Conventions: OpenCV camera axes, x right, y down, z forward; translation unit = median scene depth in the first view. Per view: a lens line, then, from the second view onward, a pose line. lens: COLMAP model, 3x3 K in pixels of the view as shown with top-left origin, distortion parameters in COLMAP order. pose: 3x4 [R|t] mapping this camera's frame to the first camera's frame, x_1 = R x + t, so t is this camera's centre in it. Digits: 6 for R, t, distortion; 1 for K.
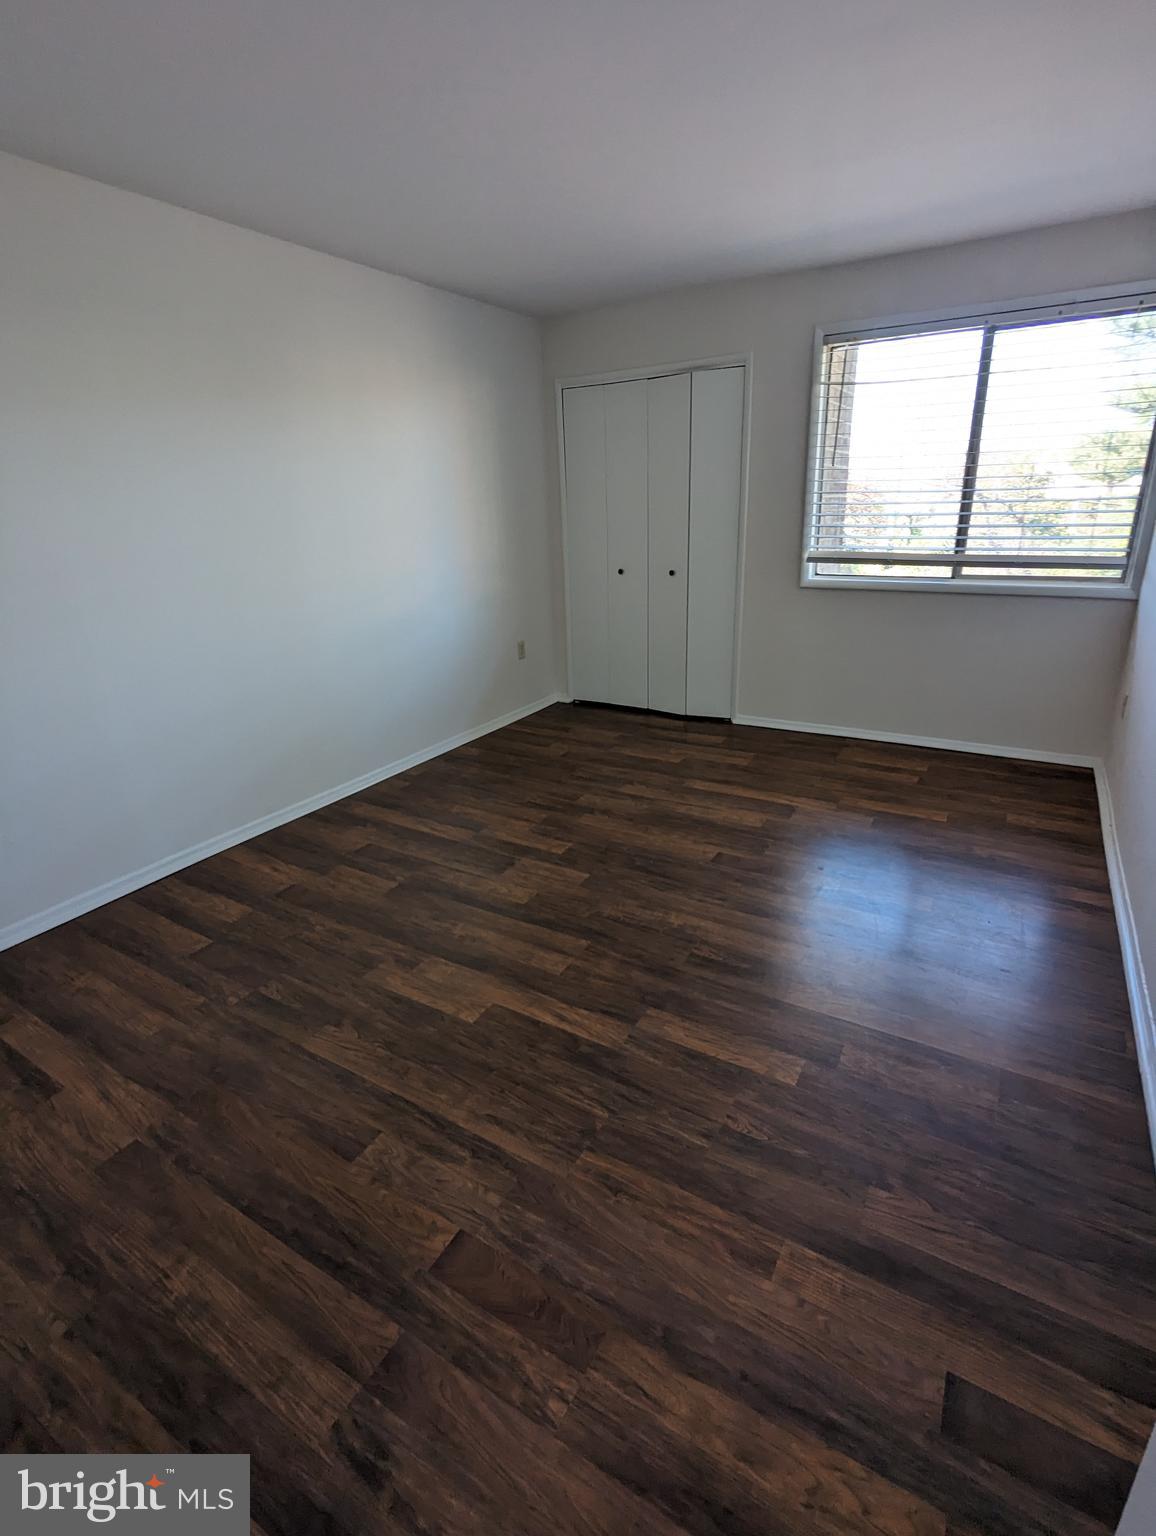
lens RADIAL K [[726.7, 0, 580.3], [0, 726.7, 767.4], [0, 0, 1]] dist [0.007728, -0.001300]
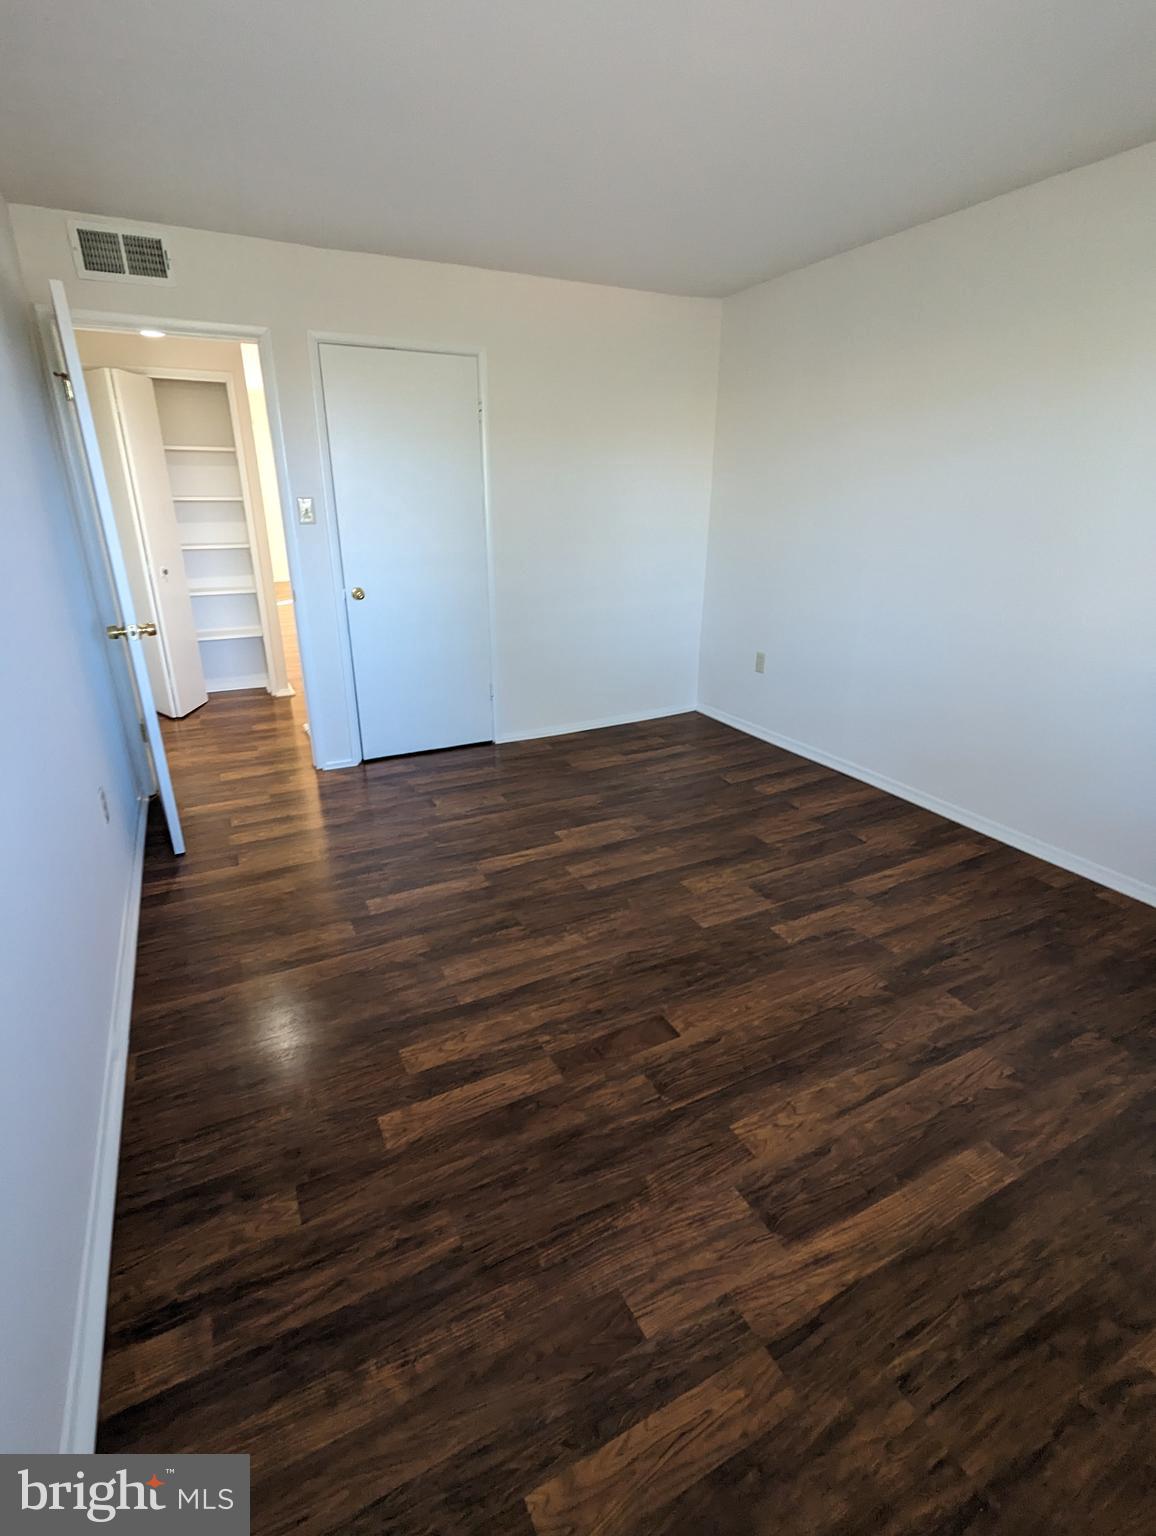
lens RADIAL K [[726.7, 0, 580.3], [0, 726.7, 767.4], [0, 0, 1]] dist [0.007728, -0.001300]
pose [[-0.524899, 0.335394, -0.782299, 0.745510], [-0.278083, 0.801084, 0.530032, -0.450115], [0.804457, 0.495757, -0.327221, 1.120999]]
